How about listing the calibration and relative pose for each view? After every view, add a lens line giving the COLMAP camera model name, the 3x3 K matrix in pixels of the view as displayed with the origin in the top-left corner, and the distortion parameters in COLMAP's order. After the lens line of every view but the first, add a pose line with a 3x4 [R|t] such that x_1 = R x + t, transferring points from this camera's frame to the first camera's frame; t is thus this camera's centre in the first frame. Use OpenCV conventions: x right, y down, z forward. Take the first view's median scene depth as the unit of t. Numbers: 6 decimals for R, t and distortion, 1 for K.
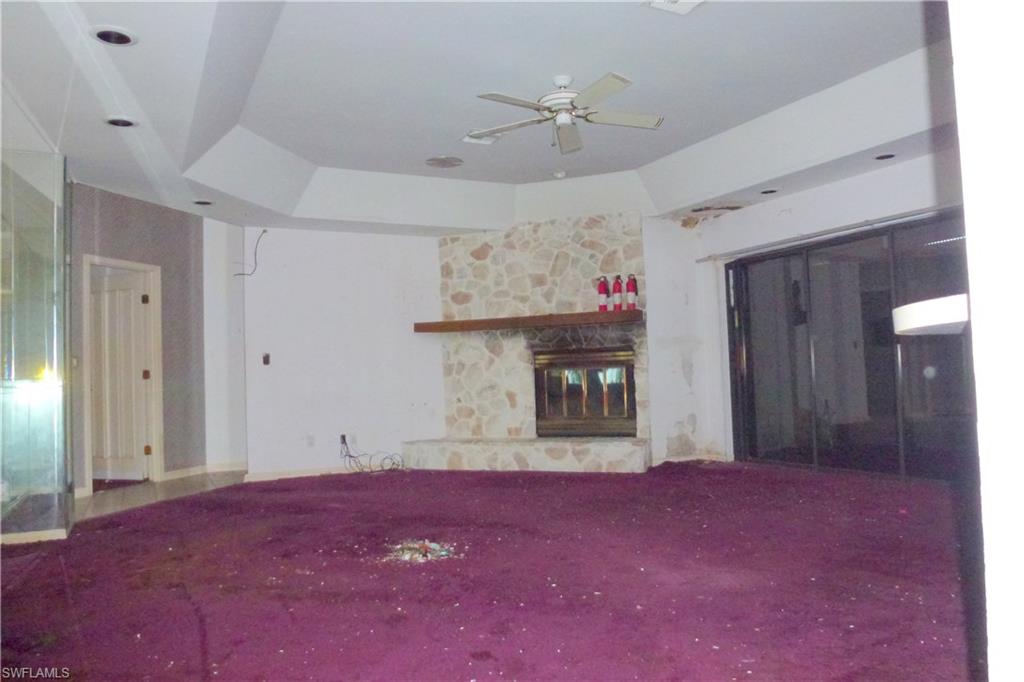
lens RADIAL K [[732.2, 0, 512.0], [0, 732.2, 341.0], [0, 0, 1]] dist [-0.091225, 0.053794]
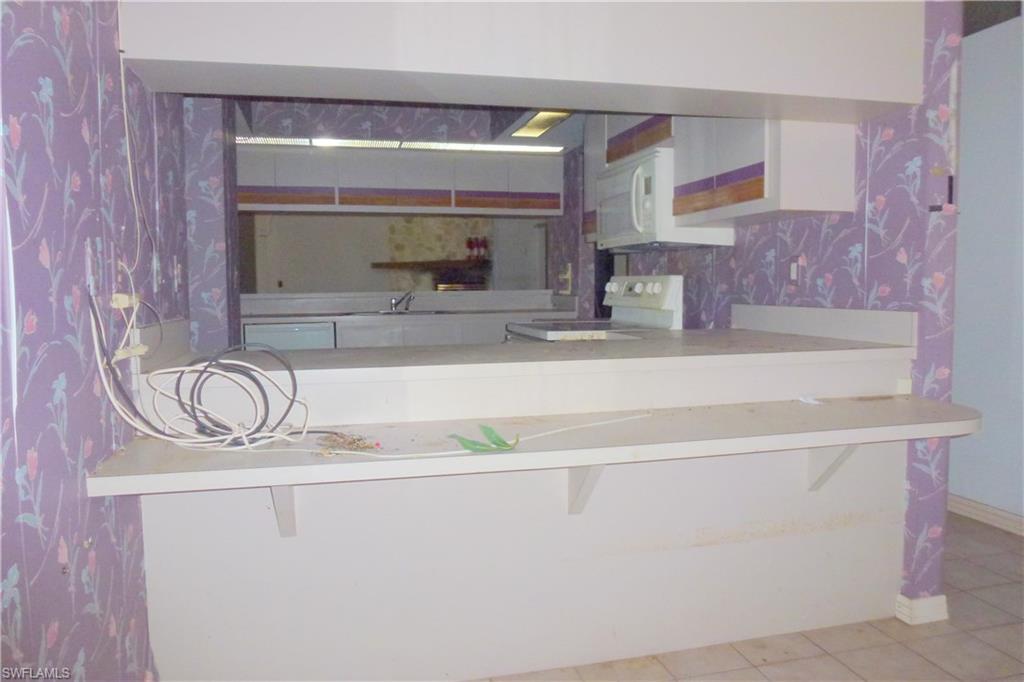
lens RADIAL K [[732.2, 0, 512.0], [0, 732.2, 341.0], [0, 0, 1]] dist [-0.091225, 0.053794]
pose [[0.972033, 0.049381, -0.229594, 0.559157], [-0.022417, 0.992689, 0.118601, -0.051628], [0.233772, -0.110137, 0.966033, -0.517338]]
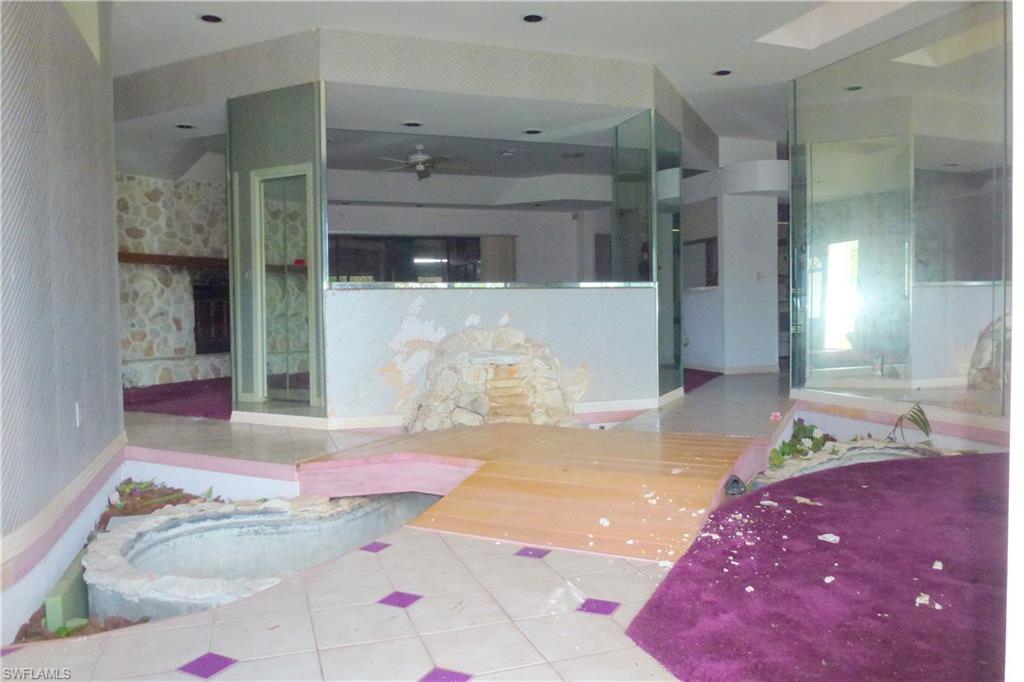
lens RADIAL K [[732.2, 0, 512.0], [0, 732.2, 341.0], [0, 0, 1]] dist [-0.091225, 0.053794]
pose [[0.147880, -0.010639, 0.988948, -1.081716], [-0.031976, 0.999368, 0.015532, 0.071158], [-0.988488, -0.033920, 0.147447, 0.280271]]
